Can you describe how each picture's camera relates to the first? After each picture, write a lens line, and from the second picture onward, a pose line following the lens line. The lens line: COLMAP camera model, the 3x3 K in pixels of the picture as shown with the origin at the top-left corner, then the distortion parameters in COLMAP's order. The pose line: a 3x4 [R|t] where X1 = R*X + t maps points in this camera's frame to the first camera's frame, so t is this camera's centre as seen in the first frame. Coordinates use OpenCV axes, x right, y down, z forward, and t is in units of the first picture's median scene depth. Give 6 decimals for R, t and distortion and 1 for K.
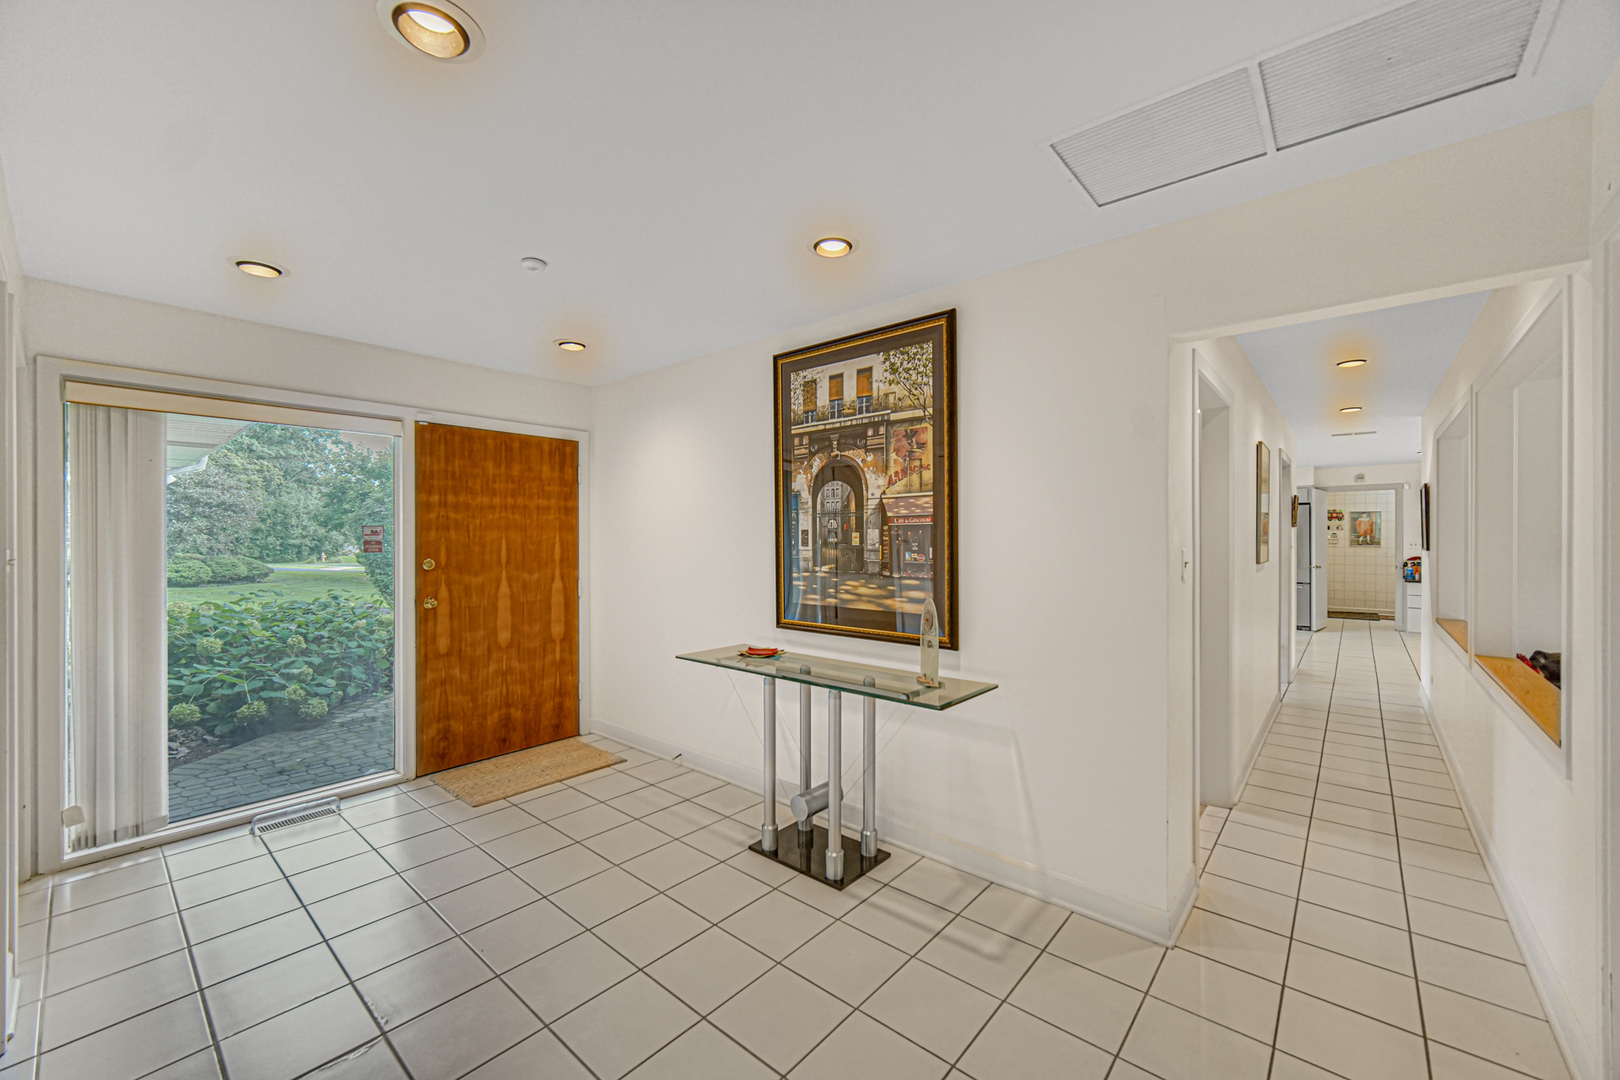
lens RADIAL K [[641.1, 0, 809.7], [0, 641.1, 535.3], [0, 0, 1]] dist [0.000353, 0.000857]
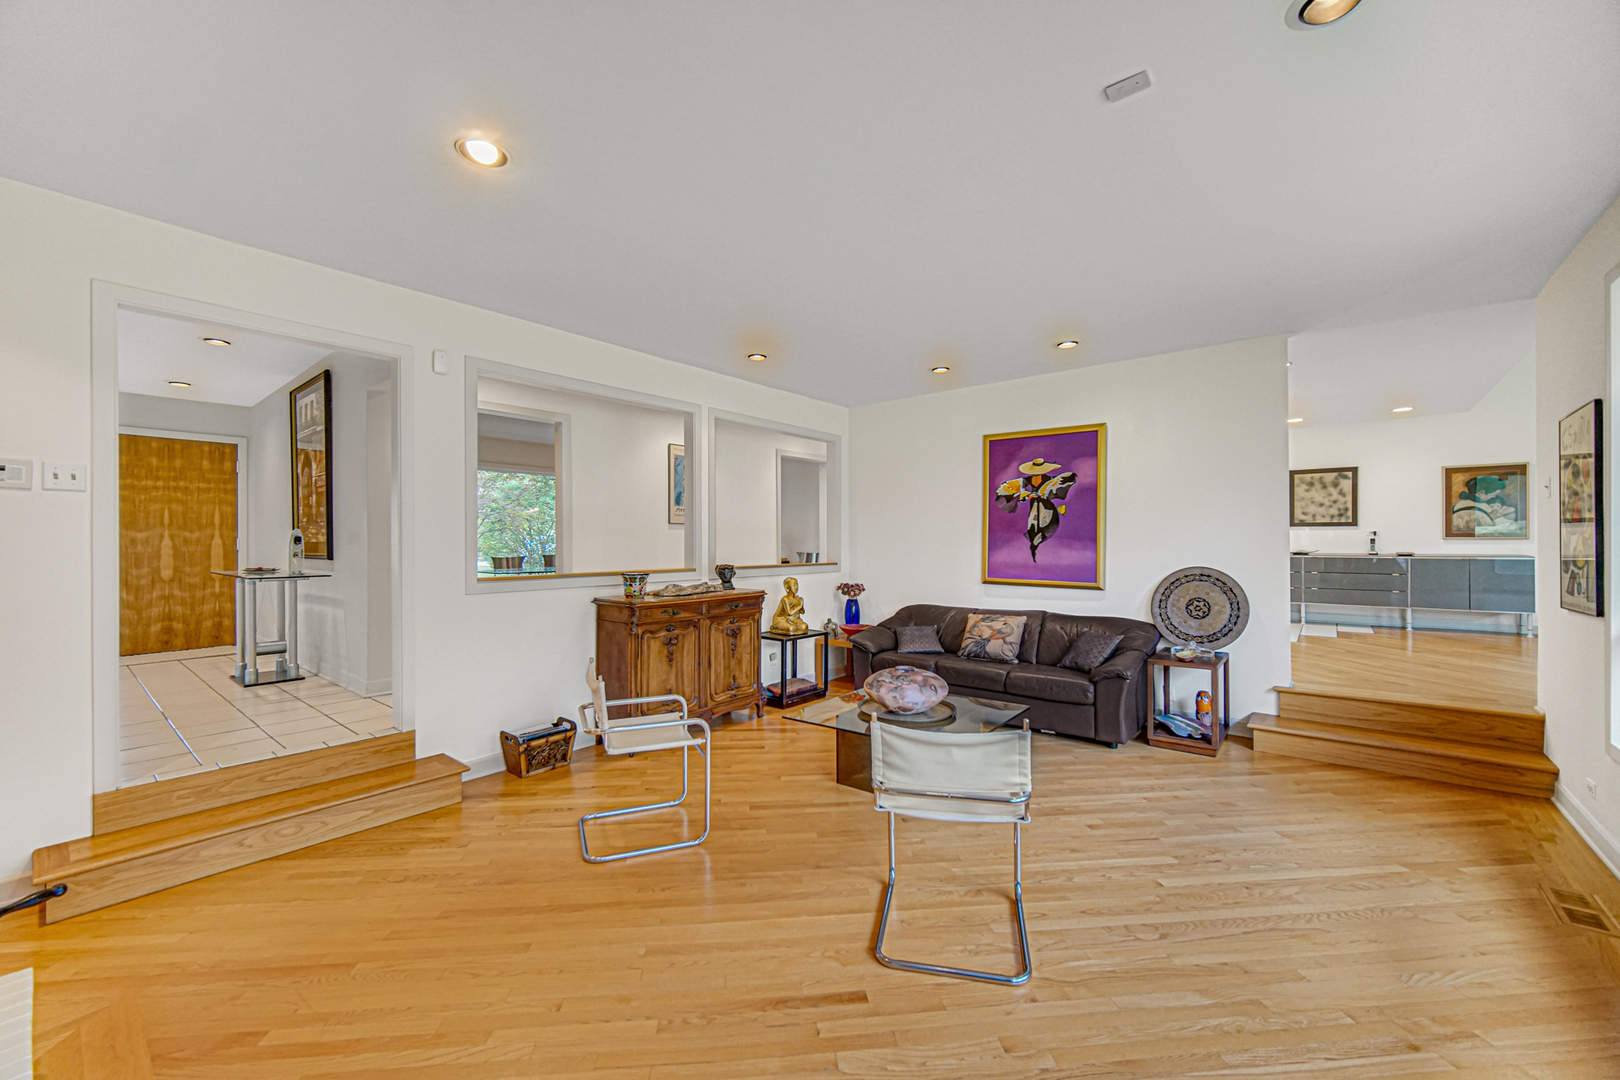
lens RADIAL K [[641.1, 0, 811.2], [0, 641.1, 537.7], [0, 0, 1]] dist [0.000353, 0.000857]
pose [[0.999870, -0.002348, 0.015957, 1.002901], [0.002449, 0.999977, -0.006280, 0.085754], [-0.015942, 0.006318, 0.999853, -0.527087]]
